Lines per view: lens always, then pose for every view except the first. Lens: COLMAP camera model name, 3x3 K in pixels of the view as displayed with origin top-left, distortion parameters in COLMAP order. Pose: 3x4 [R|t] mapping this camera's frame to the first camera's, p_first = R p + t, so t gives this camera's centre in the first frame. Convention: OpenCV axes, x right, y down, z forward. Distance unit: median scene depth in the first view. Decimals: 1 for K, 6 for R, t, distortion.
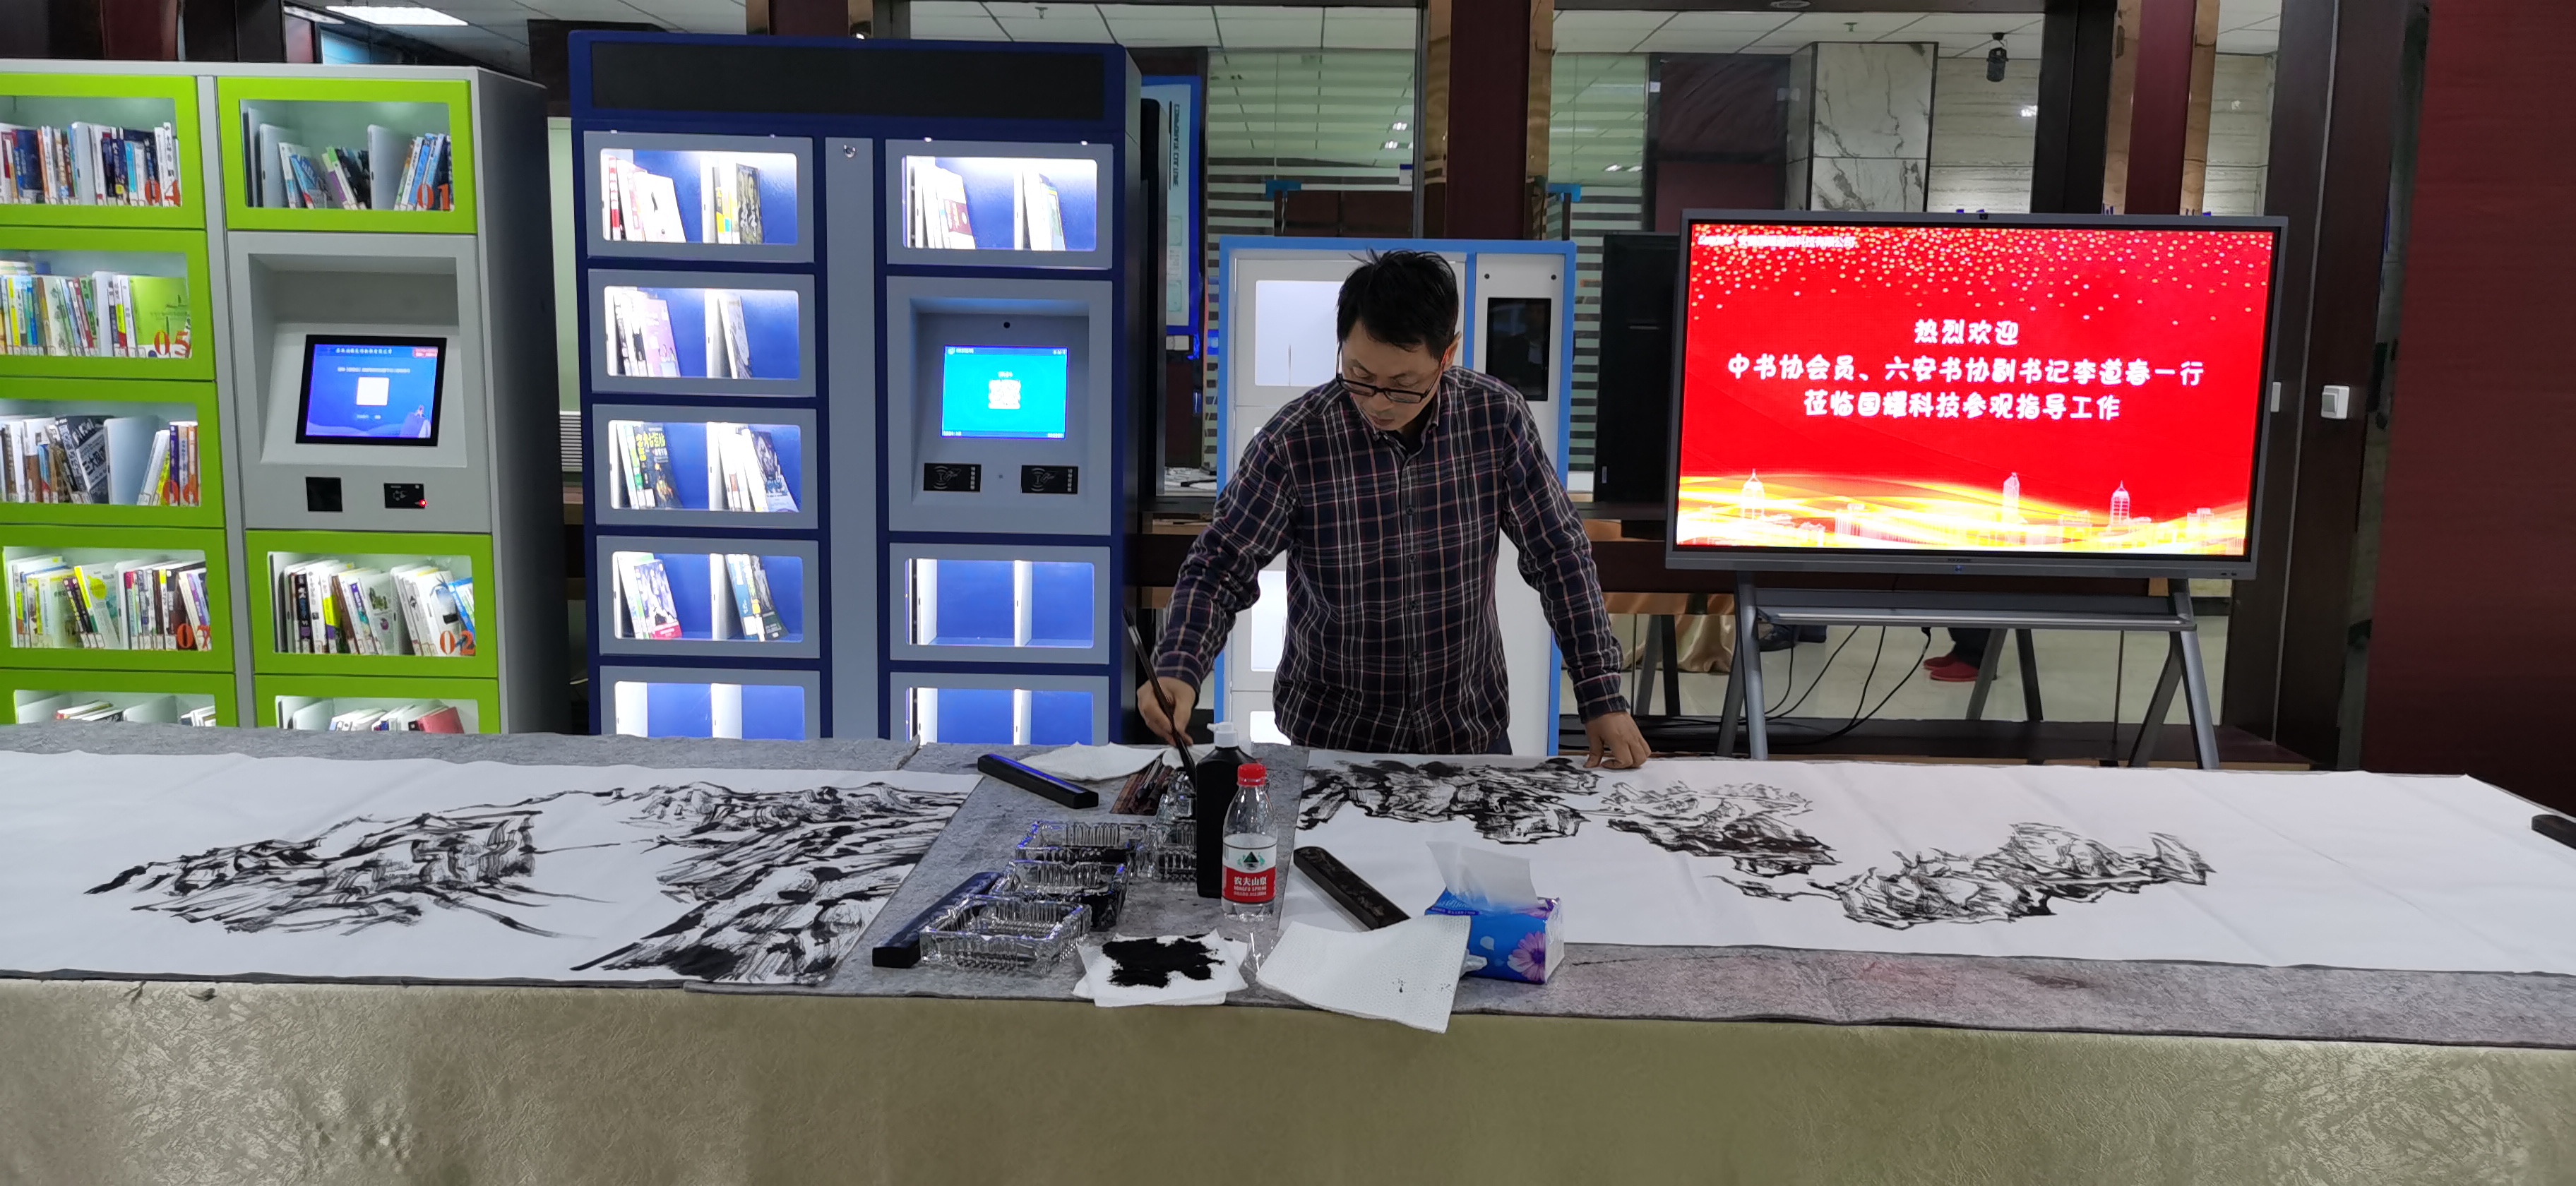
lens RADIAL K [[2003.9, 0, 1293.0], [0, 2003.9, 613.4], [0, 0, 1]] dist [0.060249, -0.058544]
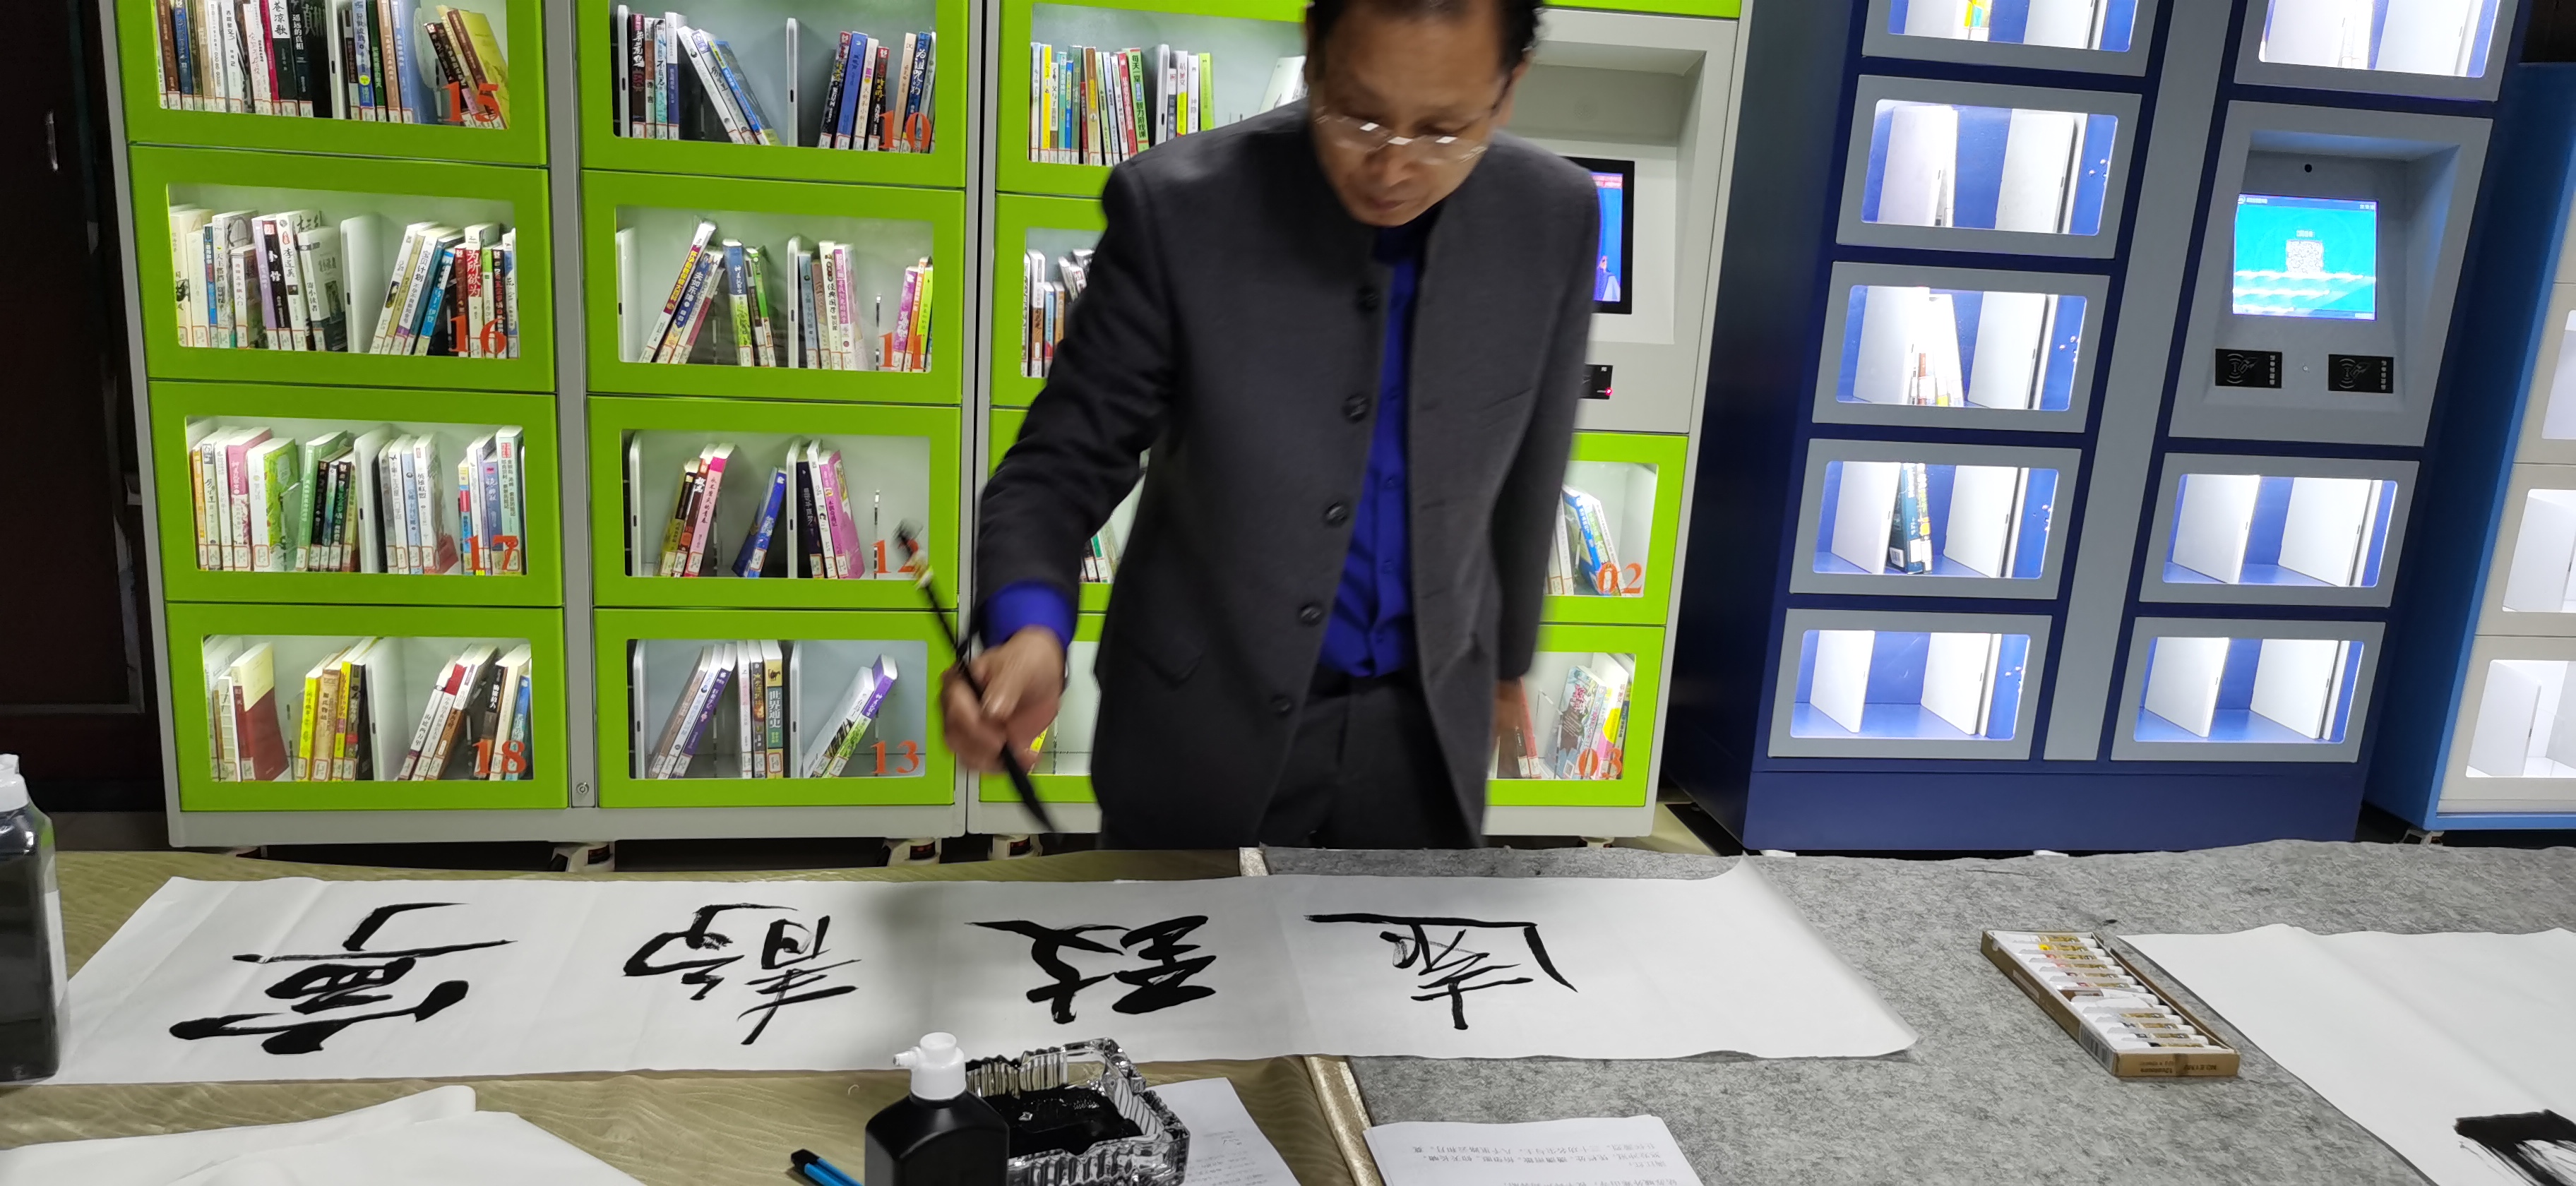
lens RADIAL K [[2003.9, 0, 1290.1], [0, 2003.9, 607.7], [0, 0, 1]] dist [0.060249, -0.058544]
pose [[0.981325, 0.000406, 0.192356, -0.691634], [-0.022960, 0.993096, 0.115038, -0.058697], [-0.190982, -0.117307, 0.974559, 0.307757]]
